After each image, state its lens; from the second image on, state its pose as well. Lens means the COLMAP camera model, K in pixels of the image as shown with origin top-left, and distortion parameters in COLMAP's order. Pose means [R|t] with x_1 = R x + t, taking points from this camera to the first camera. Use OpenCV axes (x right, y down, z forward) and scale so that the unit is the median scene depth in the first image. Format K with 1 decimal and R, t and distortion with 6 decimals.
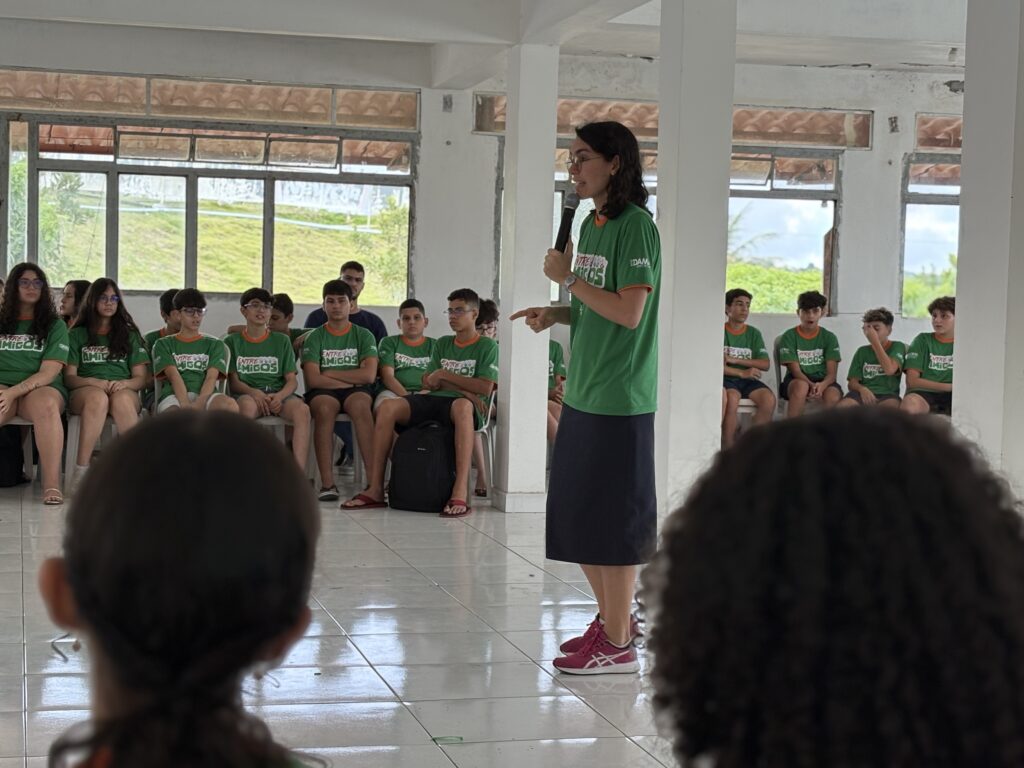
lens RADIAL K [[2056.9, 0, 513.4], [0, 2056.9, 385.9], [0, 0, 1]] dist [0.081814, 0.000000]
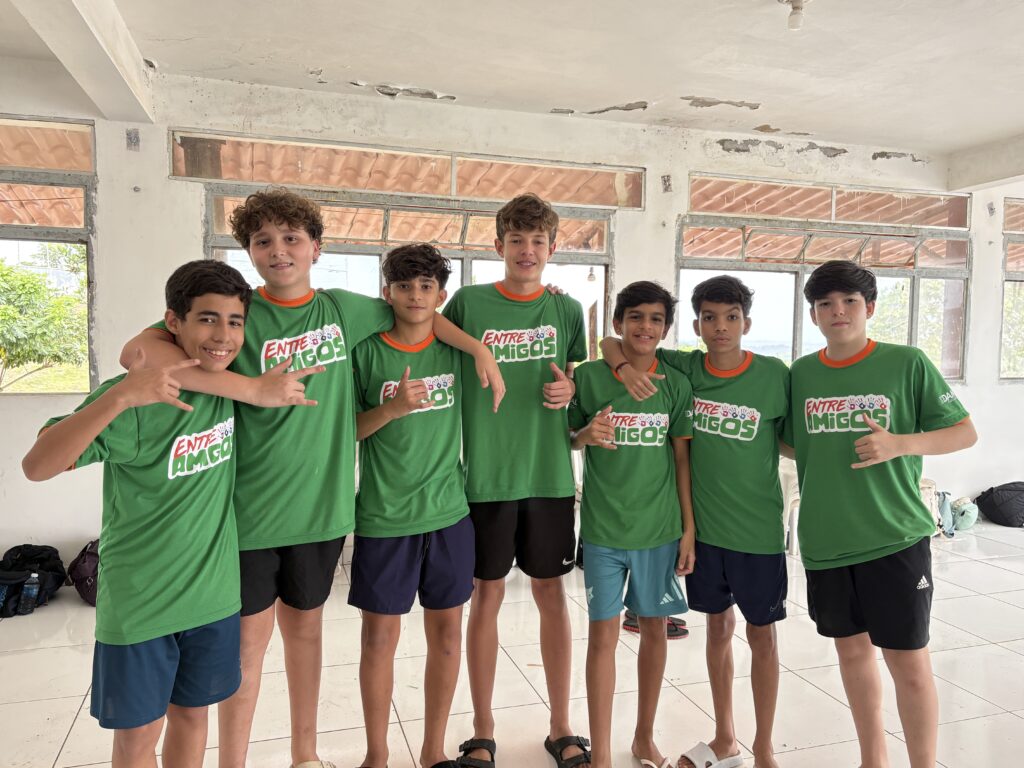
lens RADIAL K [[776.5, 0, 510.4], [0, 776.5, 381.4], [0, 0, 1]] dist [-0.010135, -0.003387]
pose [[0.997368, -0.019732, 0.069770, 0.087678], [0.020151, 0.999783, -0.005318, -0.036669], [-0.069650, 0.006710, 0.997549, 0.658039]]
